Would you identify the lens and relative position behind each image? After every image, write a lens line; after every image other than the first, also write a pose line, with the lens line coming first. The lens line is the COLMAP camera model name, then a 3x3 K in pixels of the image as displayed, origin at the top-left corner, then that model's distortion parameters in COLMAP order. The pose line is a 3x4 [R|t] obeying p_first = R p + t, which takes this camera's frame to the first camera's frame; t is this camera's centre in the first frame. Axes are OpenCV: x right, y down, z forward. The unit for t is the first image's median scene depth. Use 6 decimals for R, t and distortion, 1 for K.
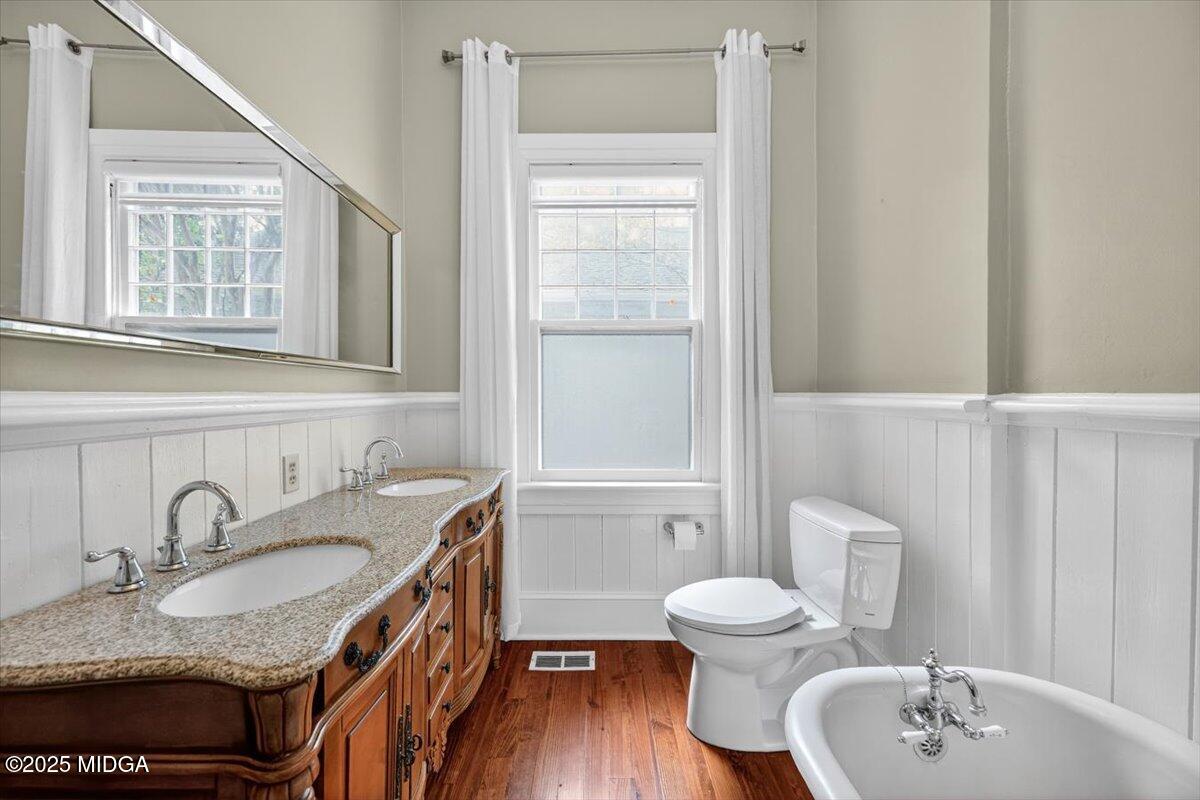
lens RADIAL K [[462.2, 0, 599.9], [0, 462.2, 396.6], [0, 0, 1]] dist [-0.002185, -0.000199]
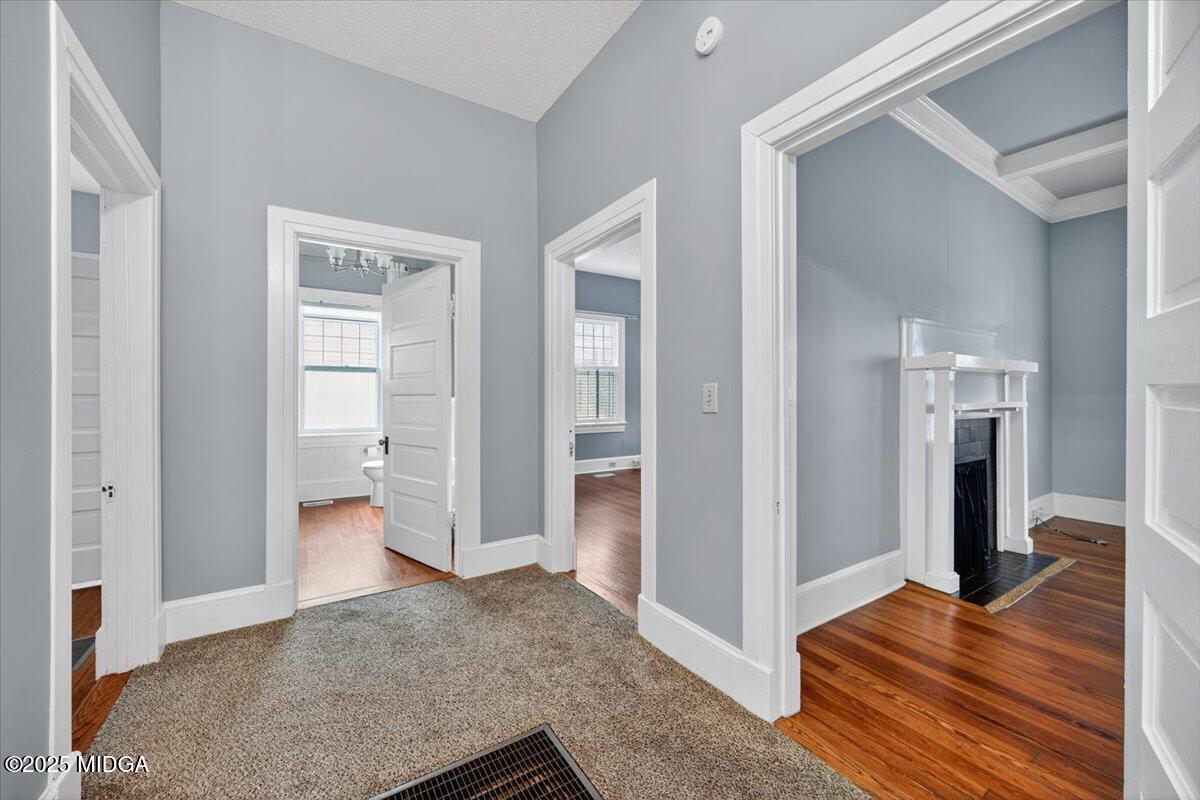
lens RADIAL K [[462.2, 0, 598.2], [0, 462.2, 398.1], [0, 0, 1]] dist [-0.002185, -0.000199]
pose [[0.843430, -0.001842, 0.537236, -0.141797], [0.002697, 0.999996, -0.000805, -0.006097], [-0.537232, 0.002128, 0.843432, -1.886425]]
